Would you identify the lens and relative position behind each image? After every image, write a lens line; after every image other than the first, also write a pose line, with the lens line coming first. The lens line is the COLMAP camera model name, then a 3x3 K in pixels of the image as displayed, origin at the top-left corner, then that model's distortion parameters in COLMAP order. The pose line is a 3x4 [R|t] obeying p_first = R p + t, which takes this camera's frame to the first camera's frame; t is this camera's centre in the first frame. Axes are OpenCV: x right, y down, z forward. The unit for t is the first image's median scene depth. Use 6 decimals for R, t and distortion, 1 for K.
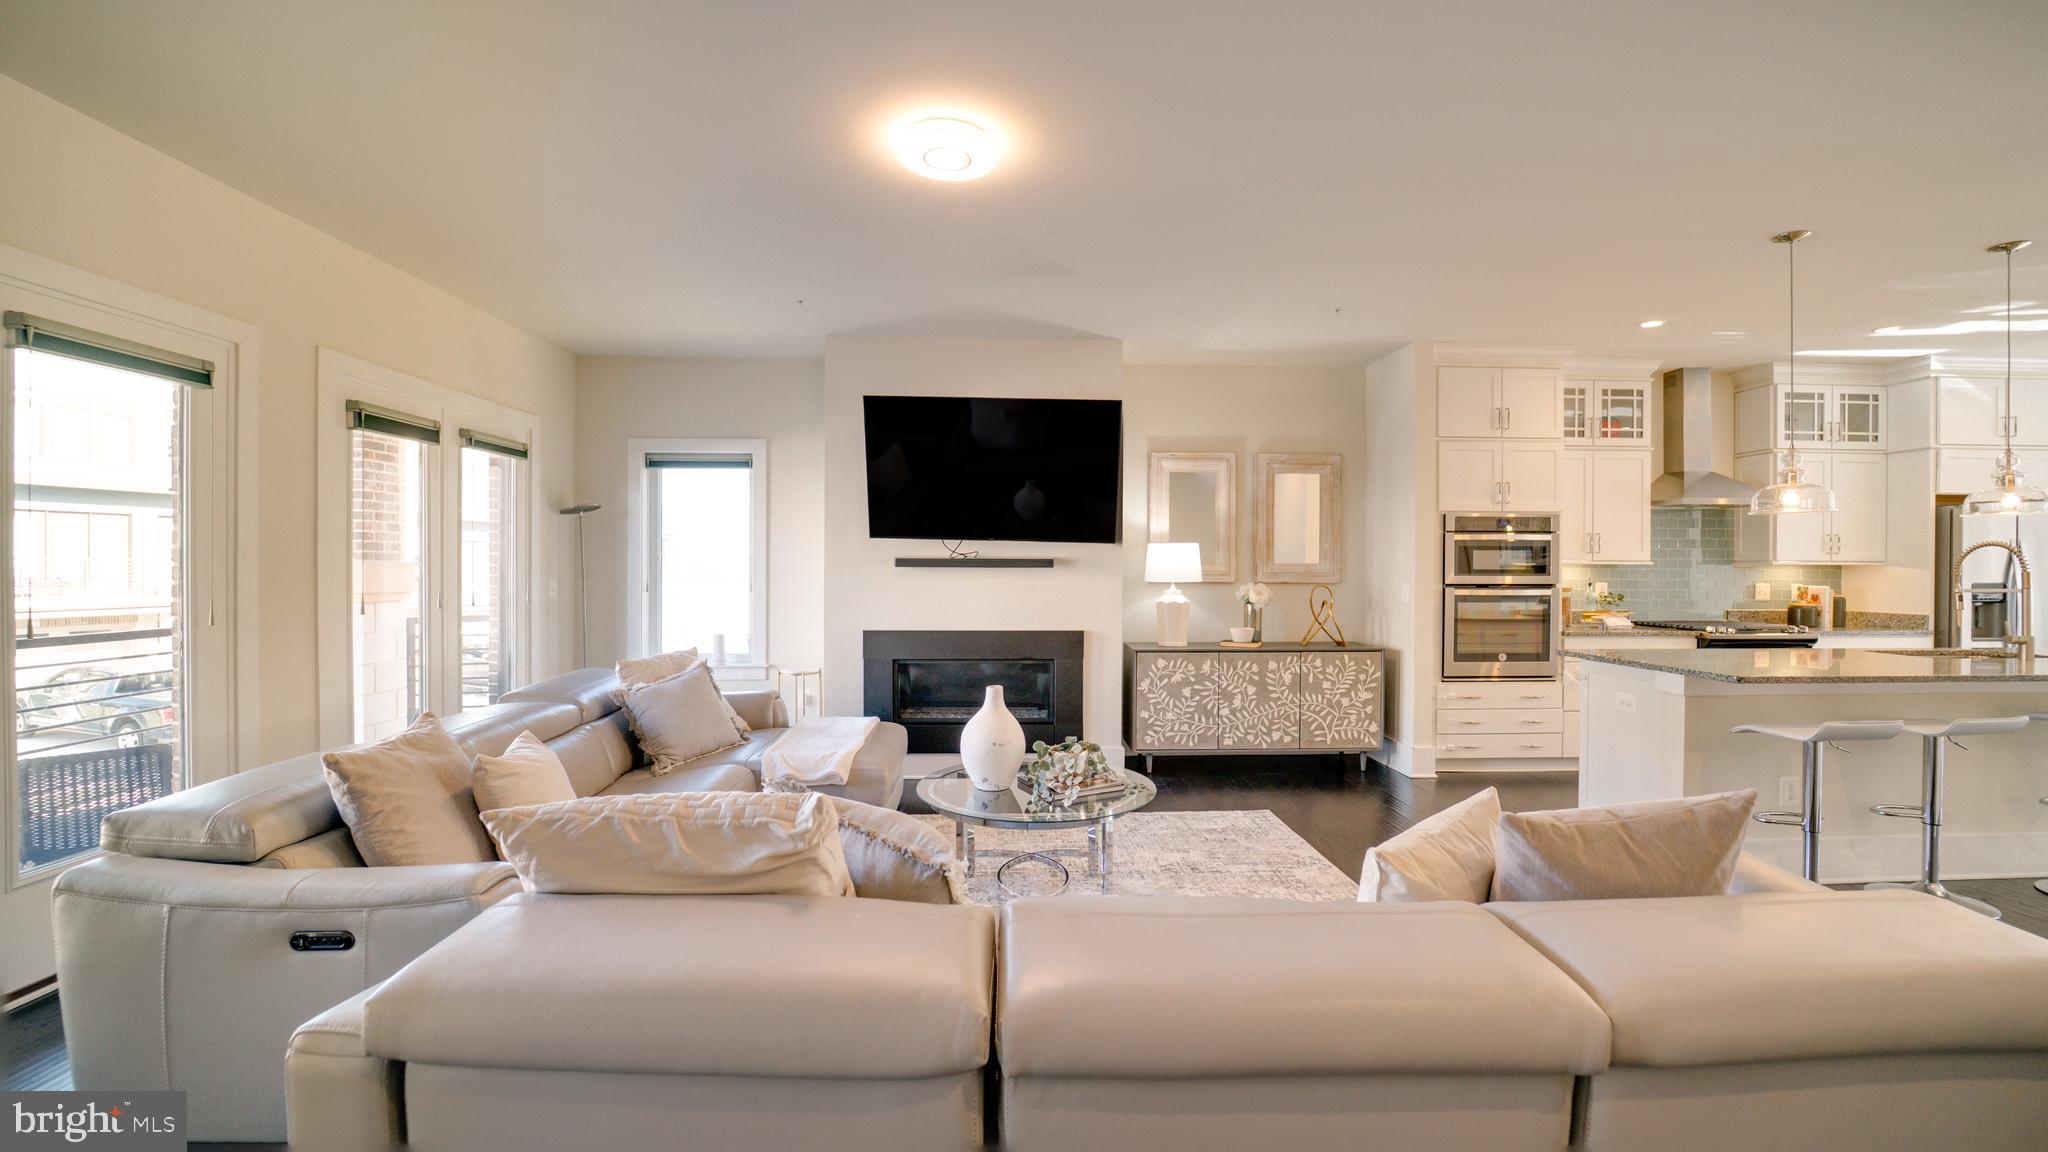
lens RADIAL K [[827.7, 0, 1032.1], [0, 827.7, 581.3], [0, 0, 1]] dist [-0.026488, -0.000309]
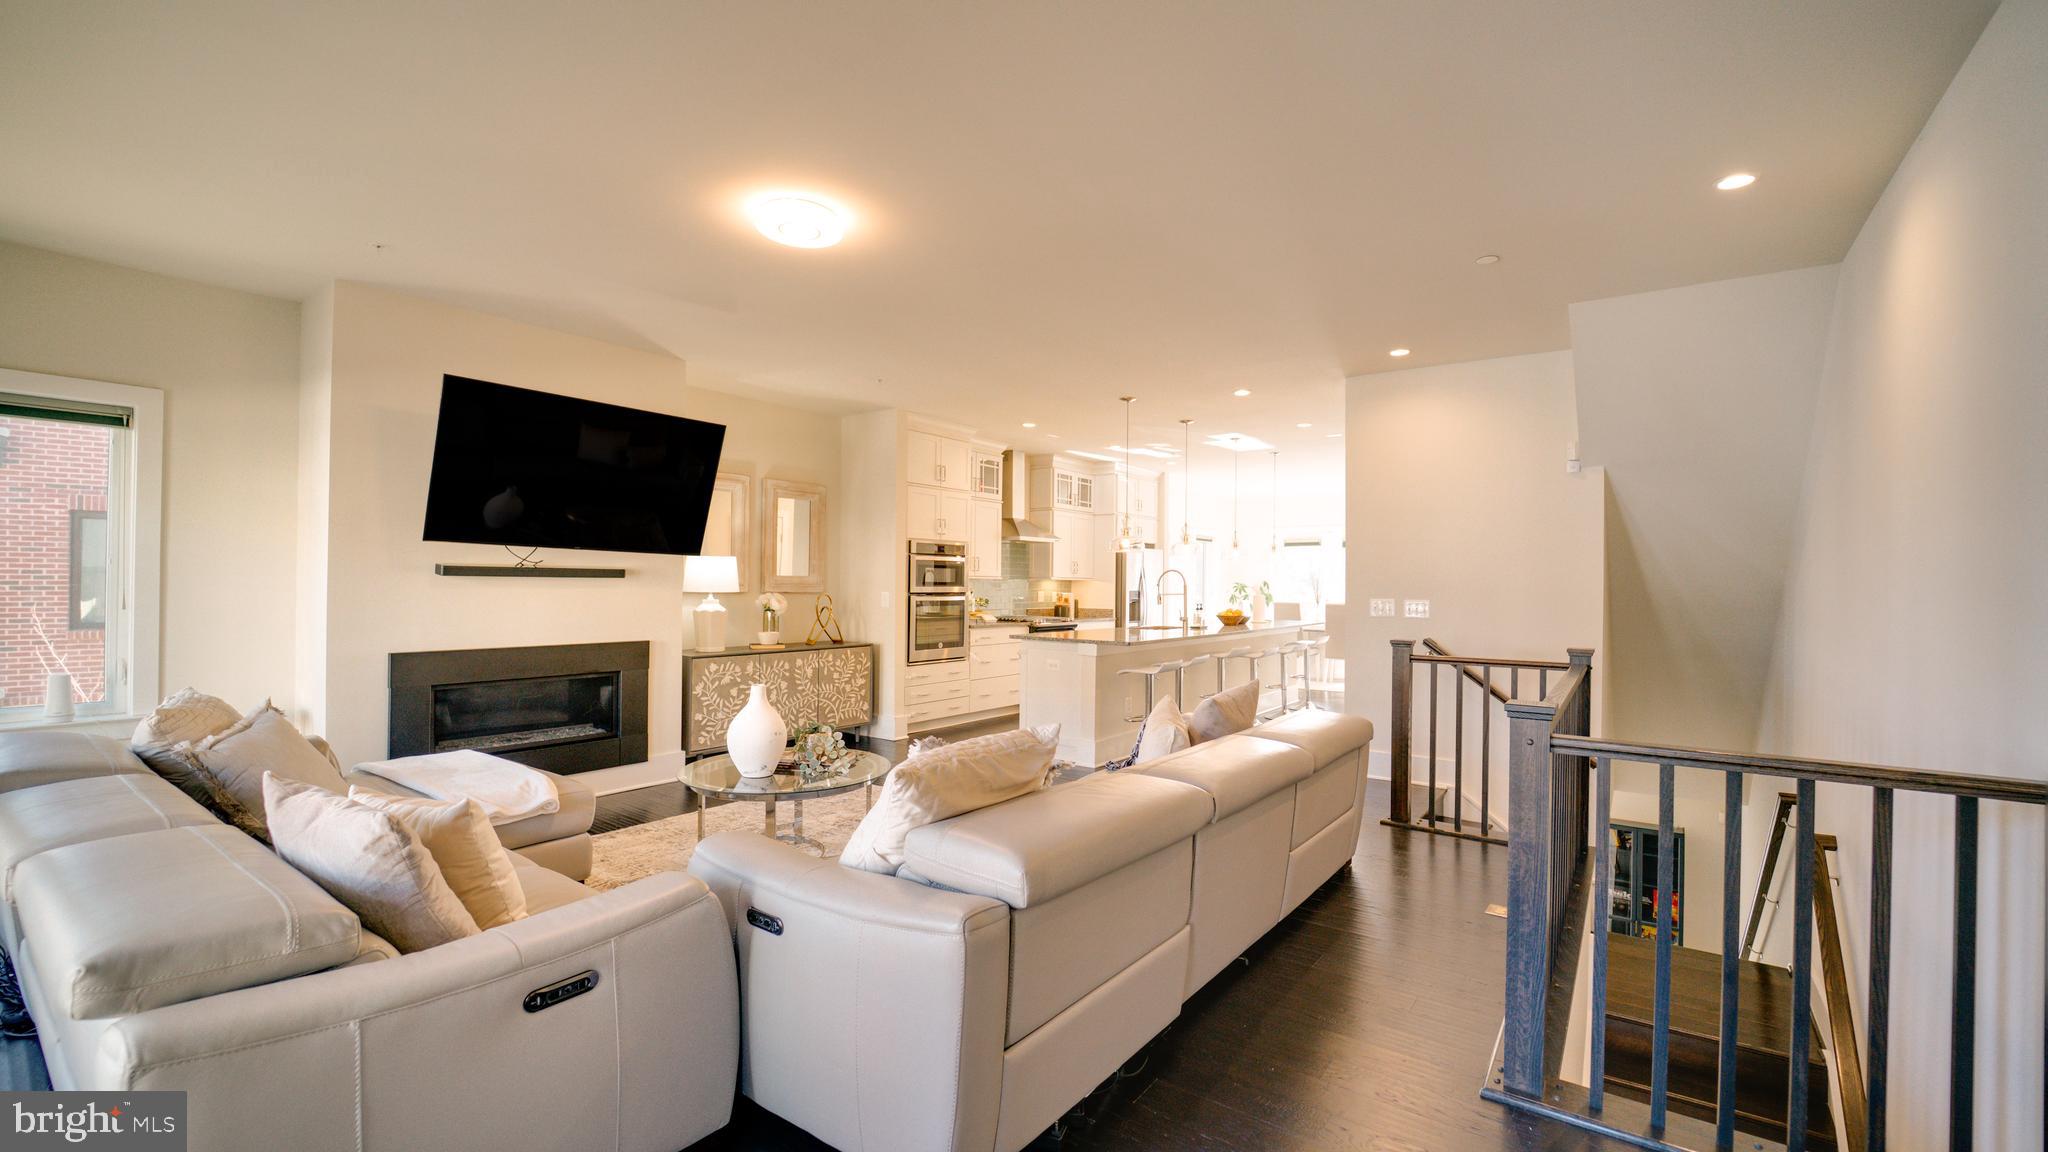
lens RADIAL K [[827.7, 0, 1032.1], [0, 827.7, 581.3], [0, 0, 1]] dist [-0.026488, -0.000309]
pose [[0.626528, 0.006122, 0.779375, -0.417434], [0.002094, 0.999952, -0.009538, -0.002092], [-0.779396, 0.007608, 0.626485, 0.002259]]
